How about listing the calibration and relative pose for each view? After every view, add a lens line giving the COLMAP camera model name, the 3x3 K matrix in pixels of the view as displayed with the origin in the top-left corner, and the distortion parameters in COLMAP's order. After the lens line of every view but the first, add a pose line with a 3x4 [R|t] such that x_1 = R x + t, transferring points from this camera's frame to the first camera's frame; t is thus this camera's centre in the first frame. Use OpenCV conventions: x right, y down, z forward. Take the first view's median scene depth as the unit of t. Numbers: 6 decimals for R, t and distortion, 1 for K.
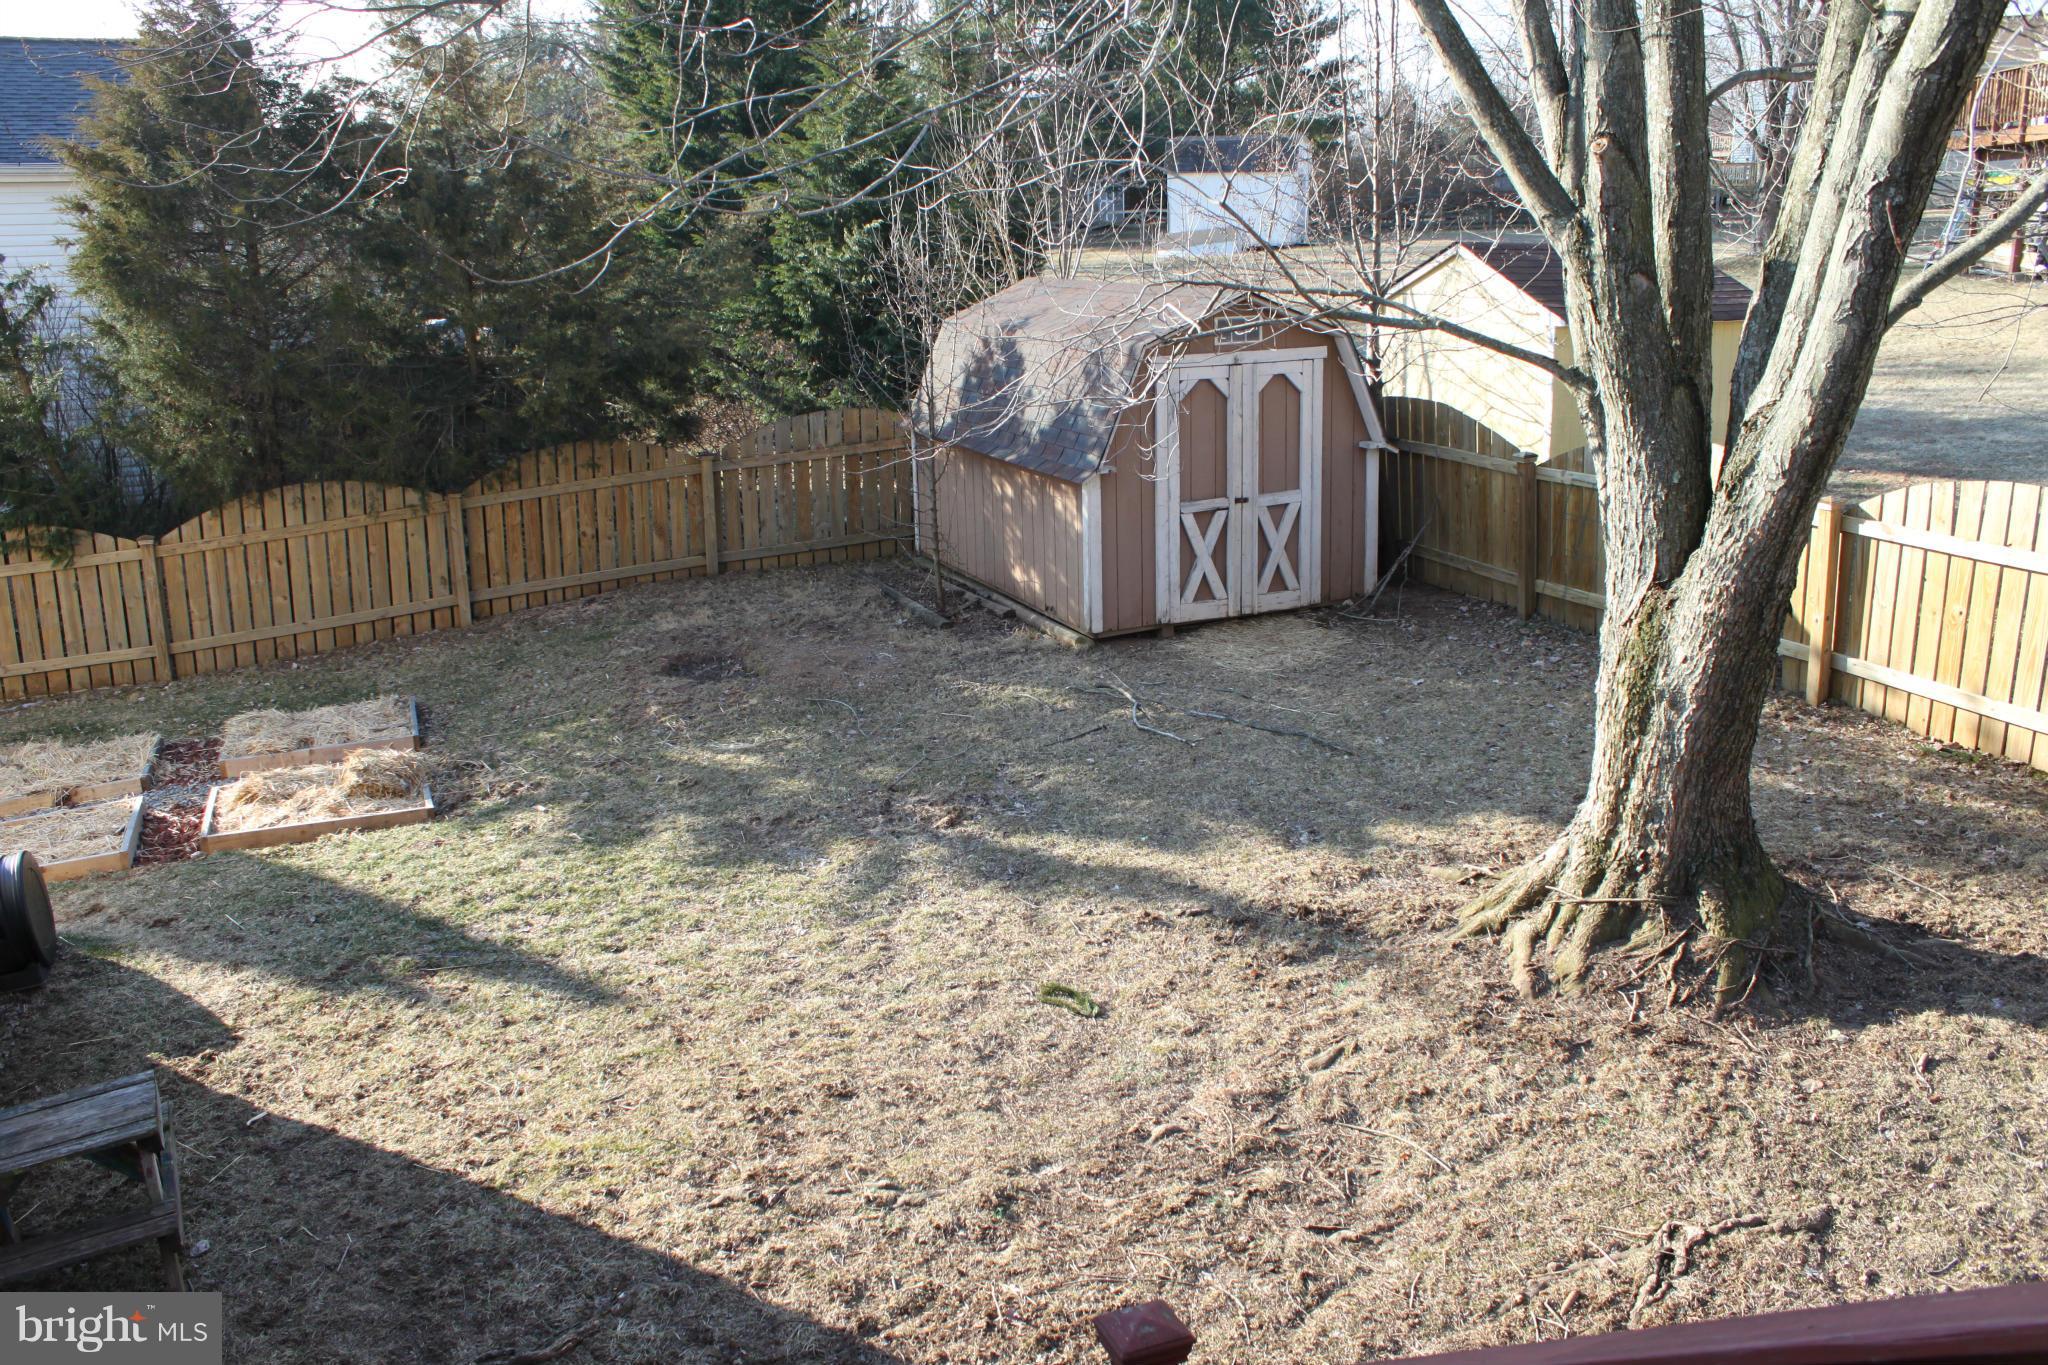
lens RADIAL K [[1577.3, 0, 1019.9], [0, 1577.3, 616.6], [0, 0, 1]] dist [-0.161723, 0.133648]
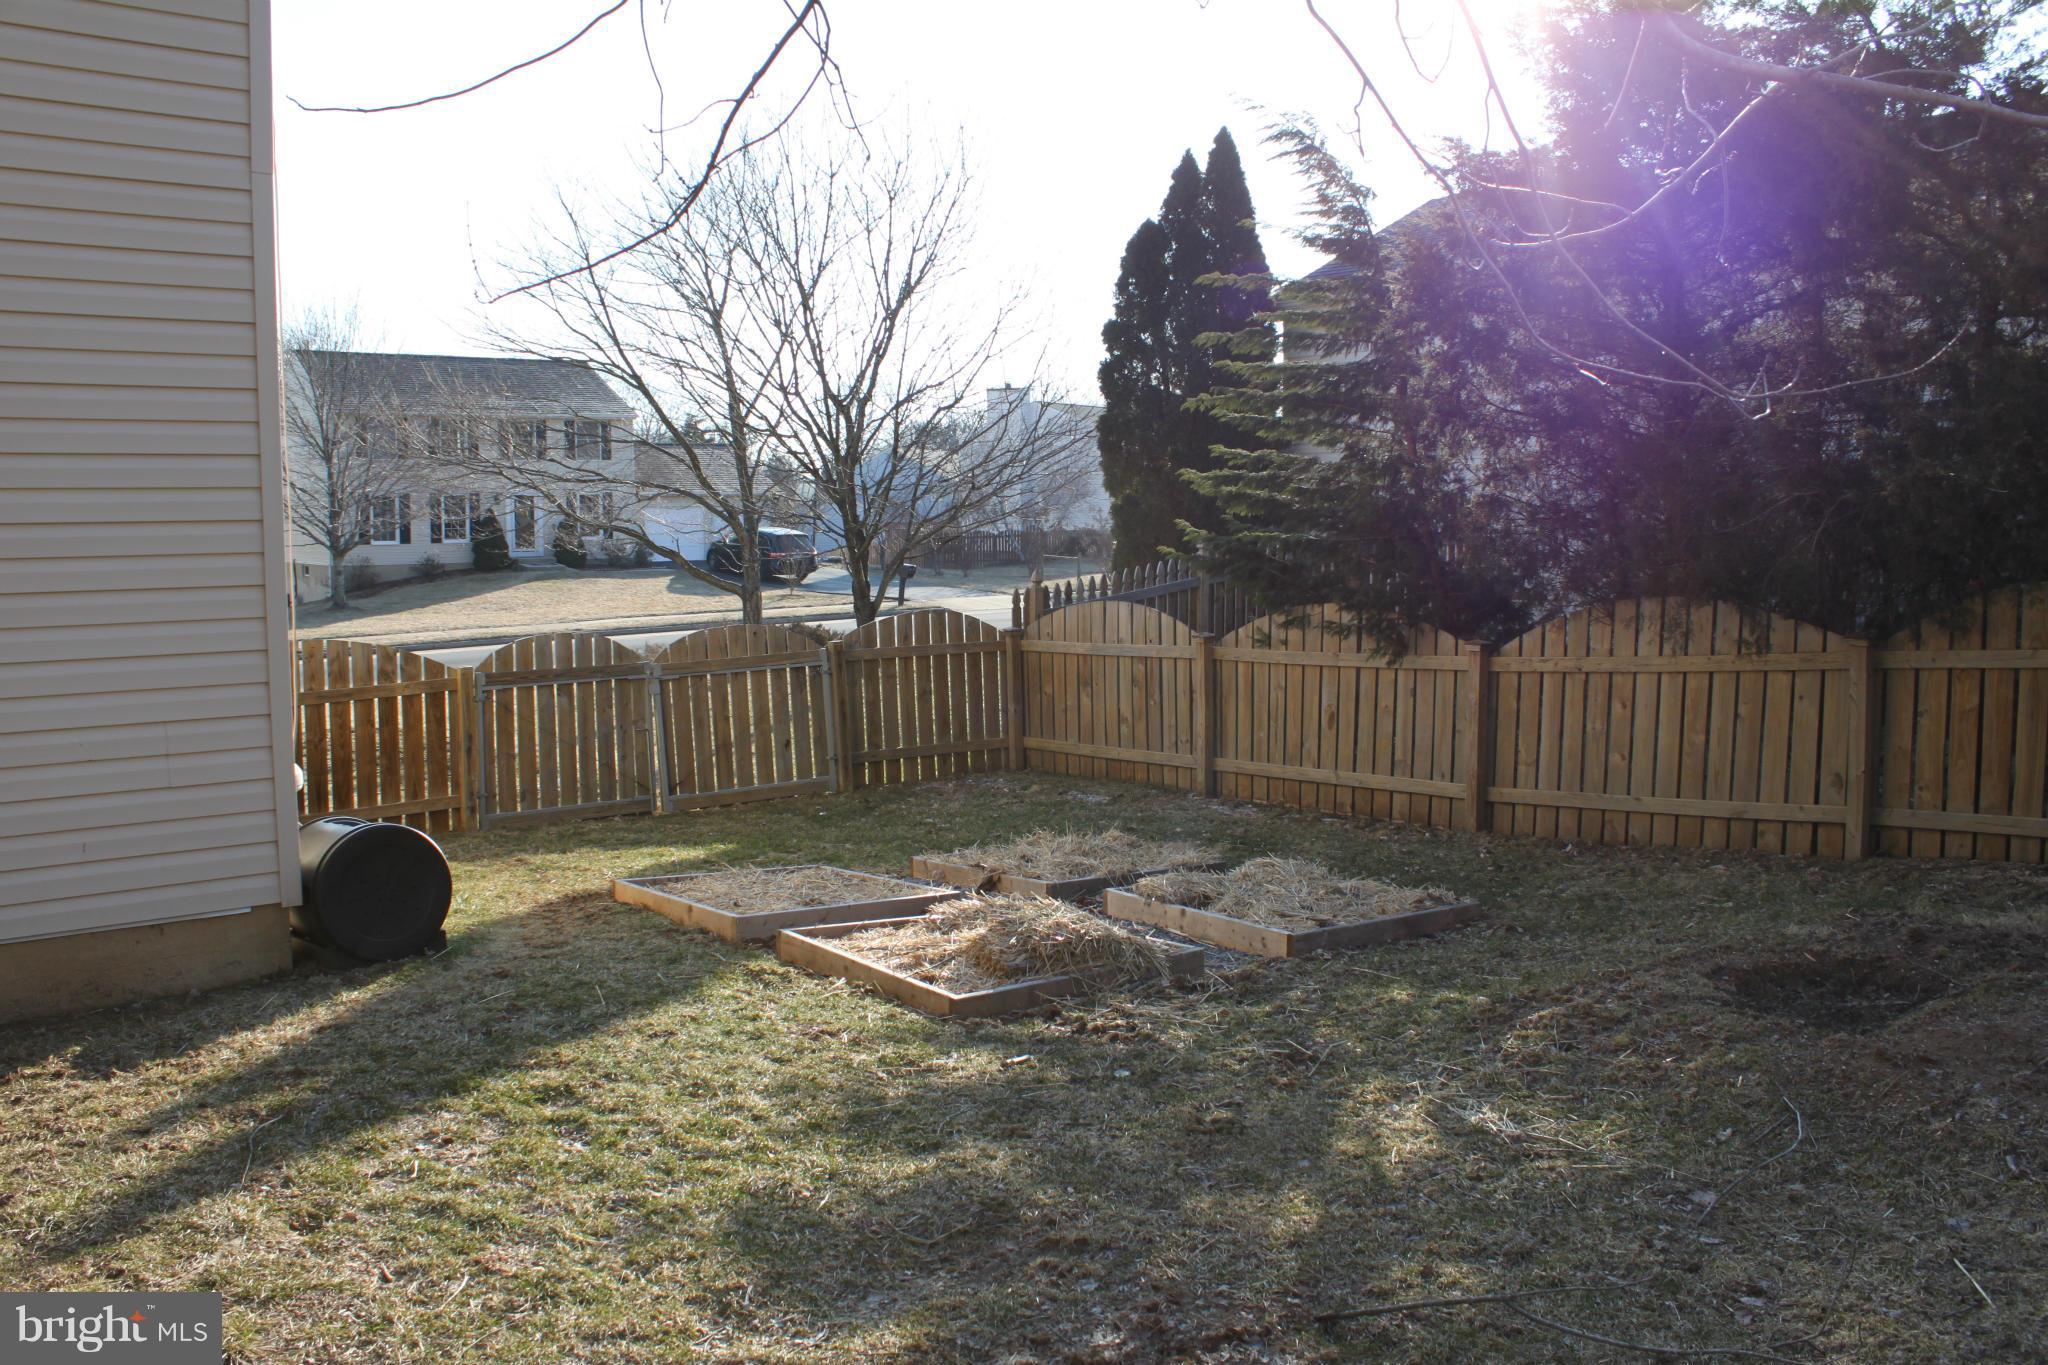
lens RADIAL K [[1700.6, 0, 1020.1], [0, 1700.6, 666.0], [0, 0, 1]] dist [-0.163262, 0.138714]
pose [[0.271941, 0.106729, -0.956377, 0.174487], [-0.217379, 0.974956, 0.046992, -0.029760], [0.937441, 0.195117, 0.288331, 0.532453]]
